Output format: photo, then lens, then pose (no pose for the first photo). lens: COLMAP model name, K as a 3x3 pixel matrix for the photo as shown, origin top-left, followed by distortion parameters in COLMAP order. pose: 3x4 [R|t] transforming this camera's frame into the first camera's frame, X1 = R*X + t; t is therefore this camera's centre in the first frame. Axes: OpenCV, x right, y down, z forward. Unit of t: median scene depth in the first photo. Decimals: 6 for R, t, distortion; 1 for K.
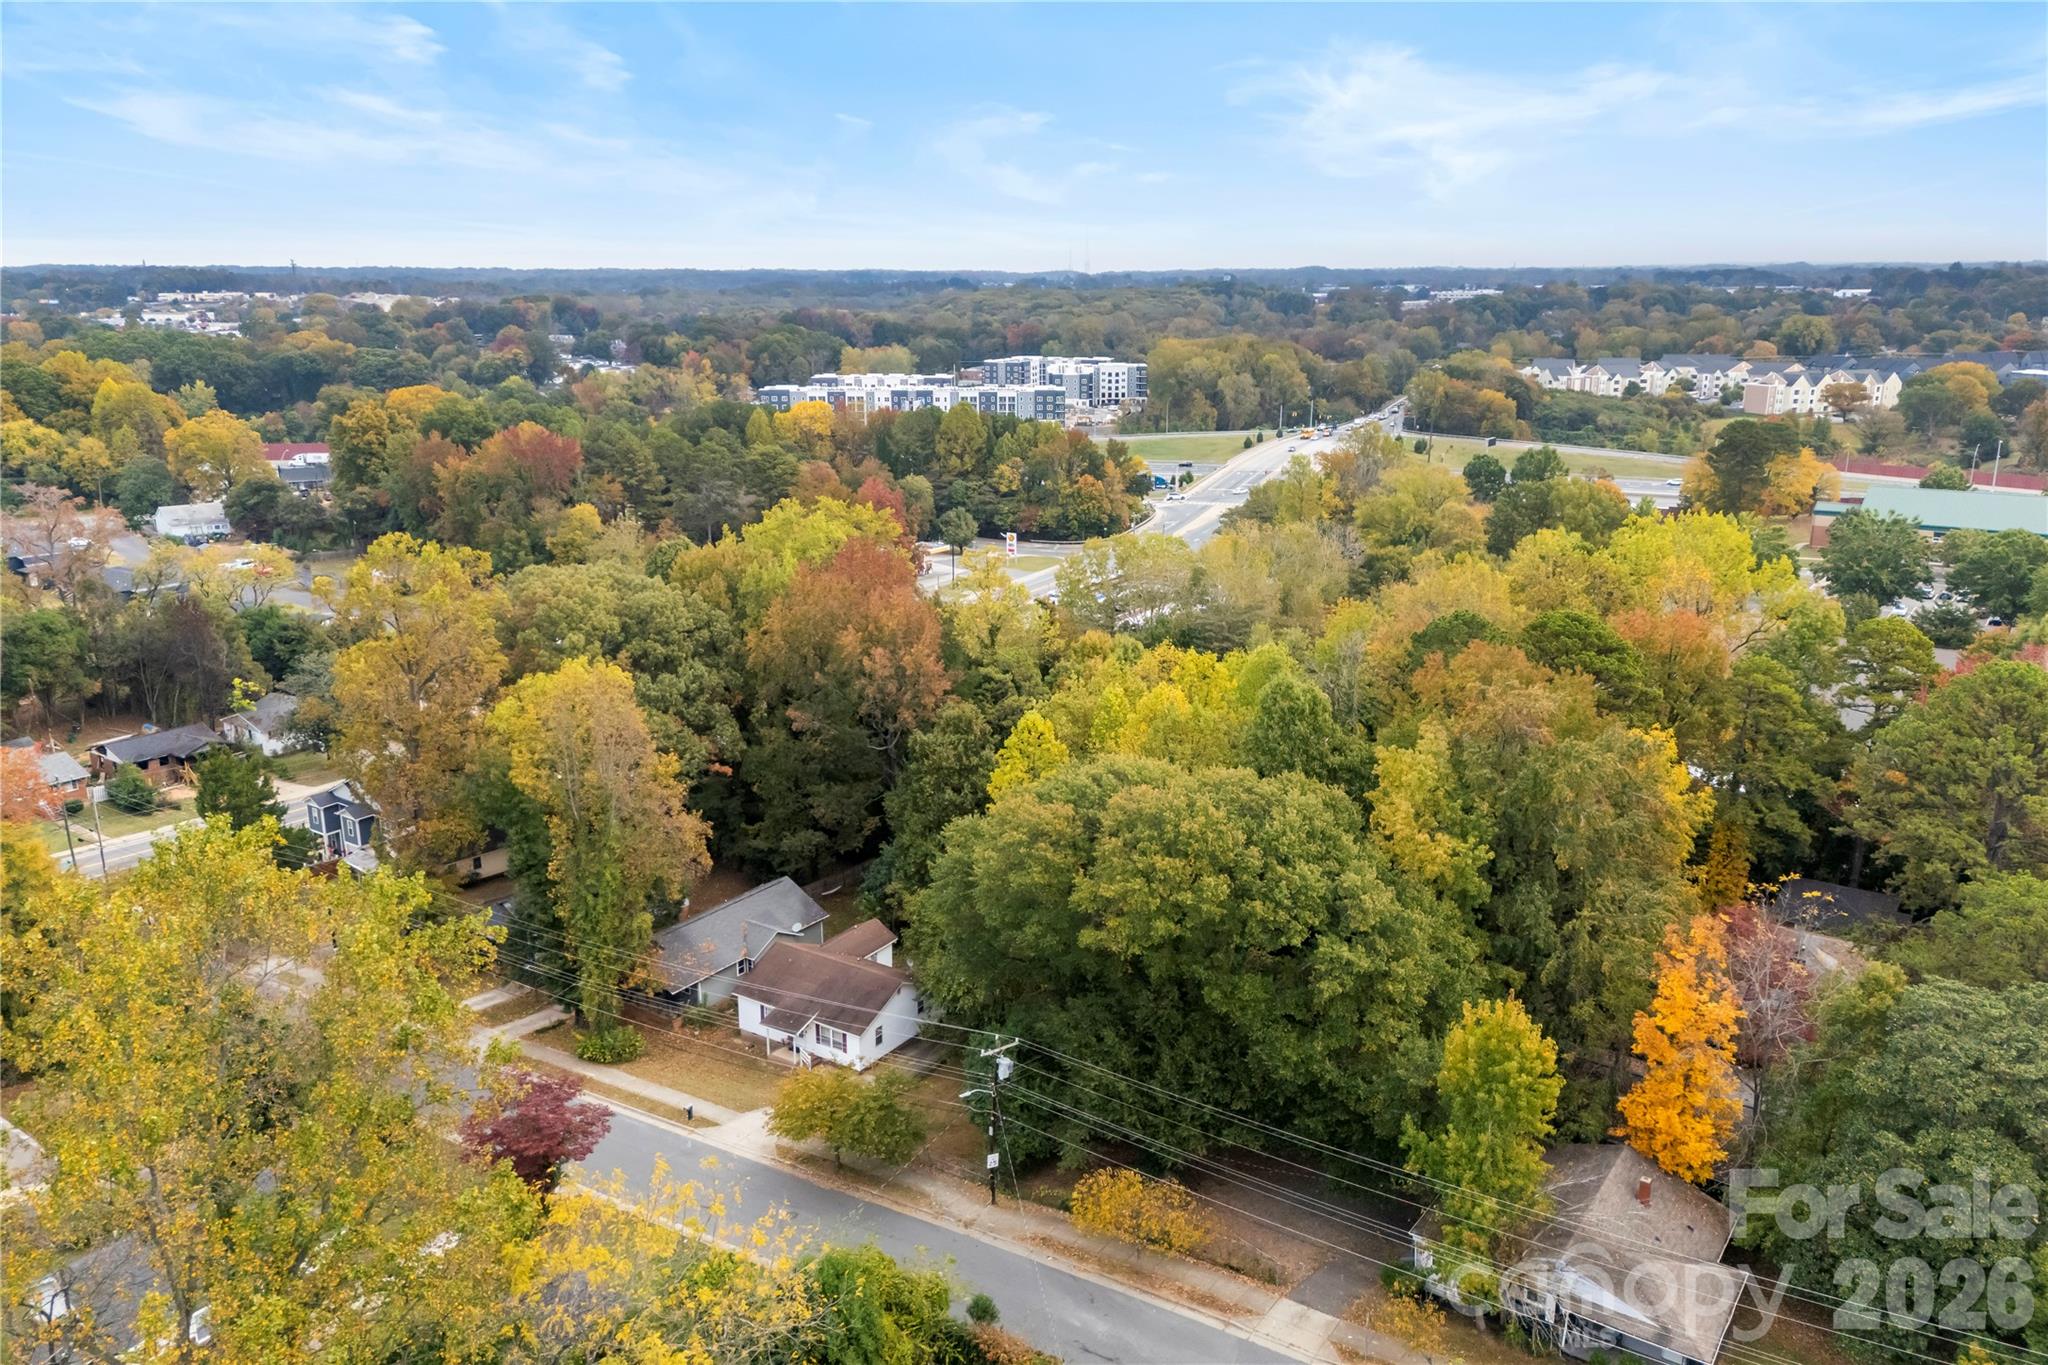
lens RADIAL K [[1519.8, 0, 1024.0], [0, 1519.8, 682.5], [0, 0, 1]] dist [0.081949, -0.067359]
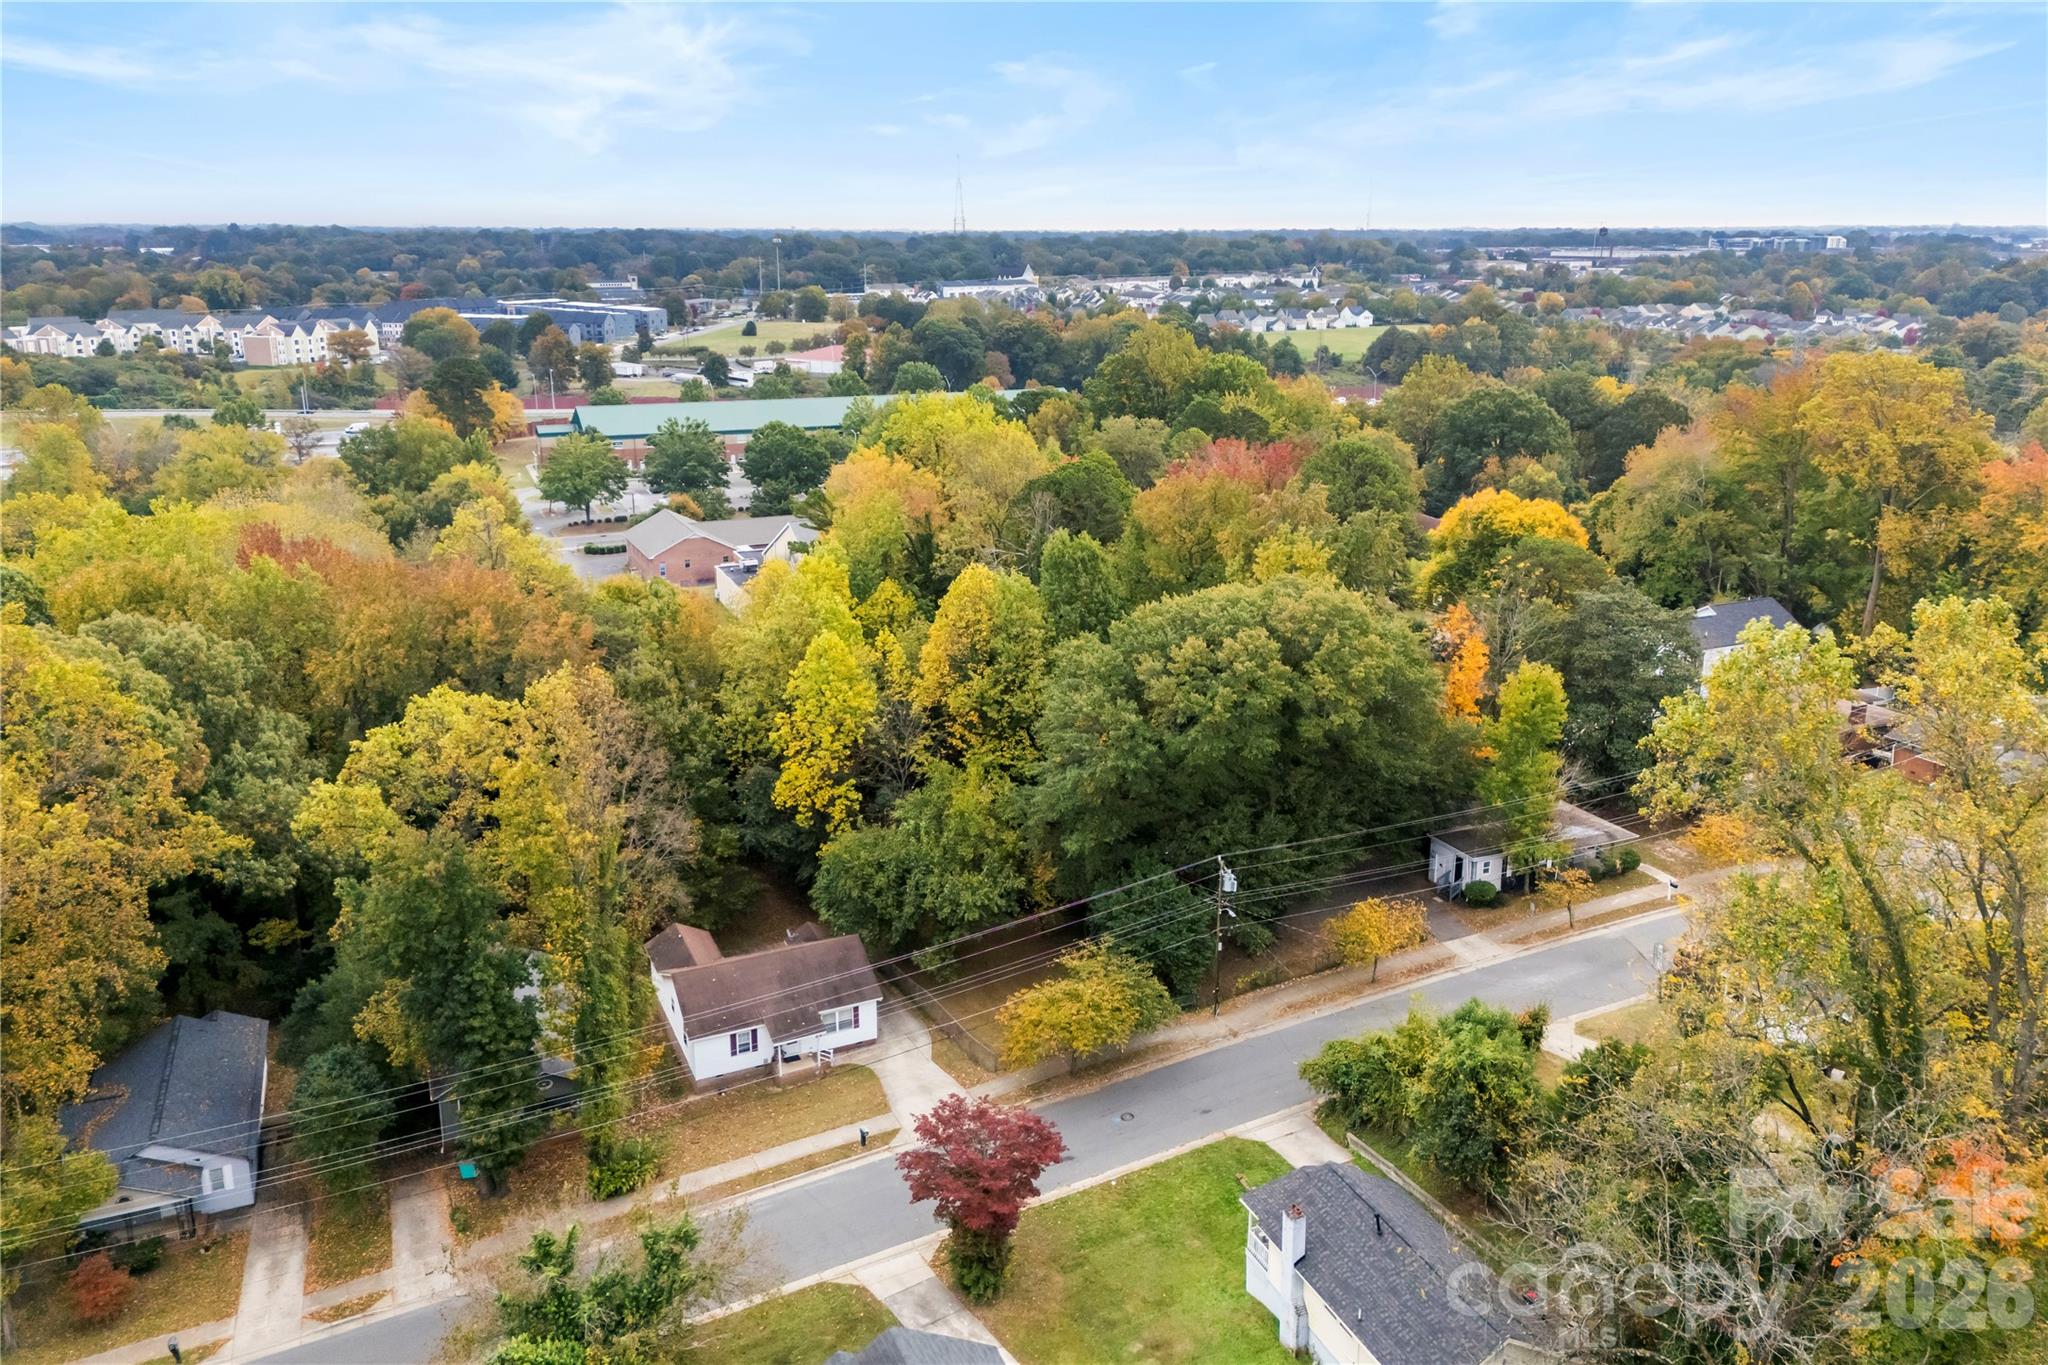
lens RADIAL K [[1533.2, 0, 1025.5], [0, 1533.2, 591.1], [0, 0, 1]] dist [0.102733, -0.093741]
pose [[0.516535, -0.194069, 0.833984, -0.139344], [0.223427, 0.970783, 0.087521, -0.011775], [-0.826603, 0.141127, 0.544804, 0.068867]]
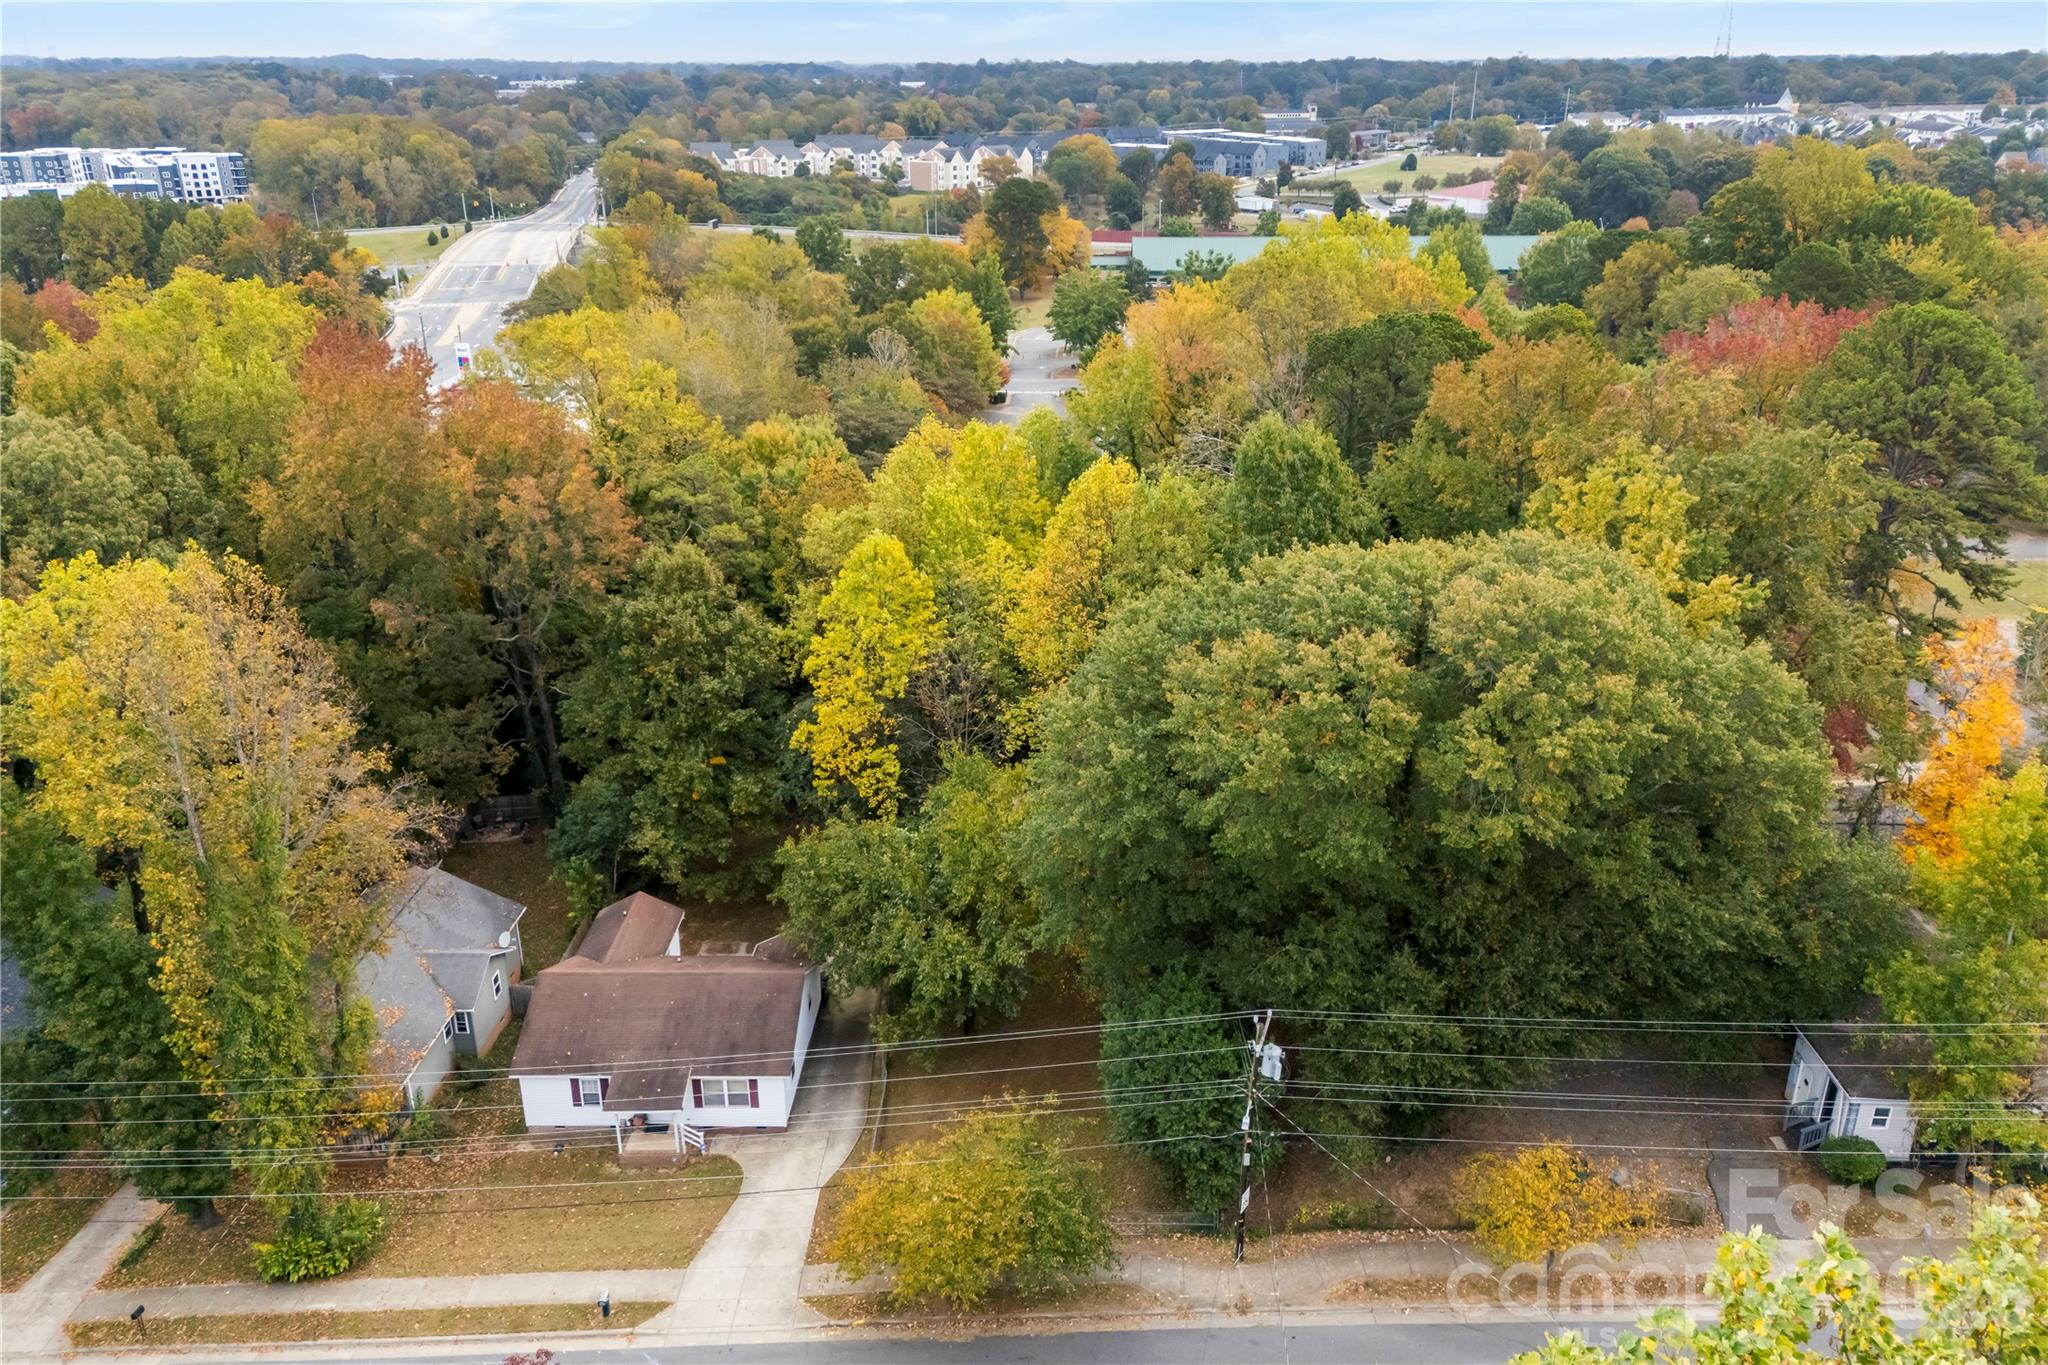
lens RADIAL K [[1519.8, 0, 1024.0], [0, 1519.8, 682.5], [0, 0, 1]] dist [0.081949, -0.067359]
pose [[0.838805, -0.202502, 0.505370, -0.055305], [0.142266, 0.977527, 0.155565, -0.002006], [-0.525515, -0.058592, 0.848764, 0.074751]]
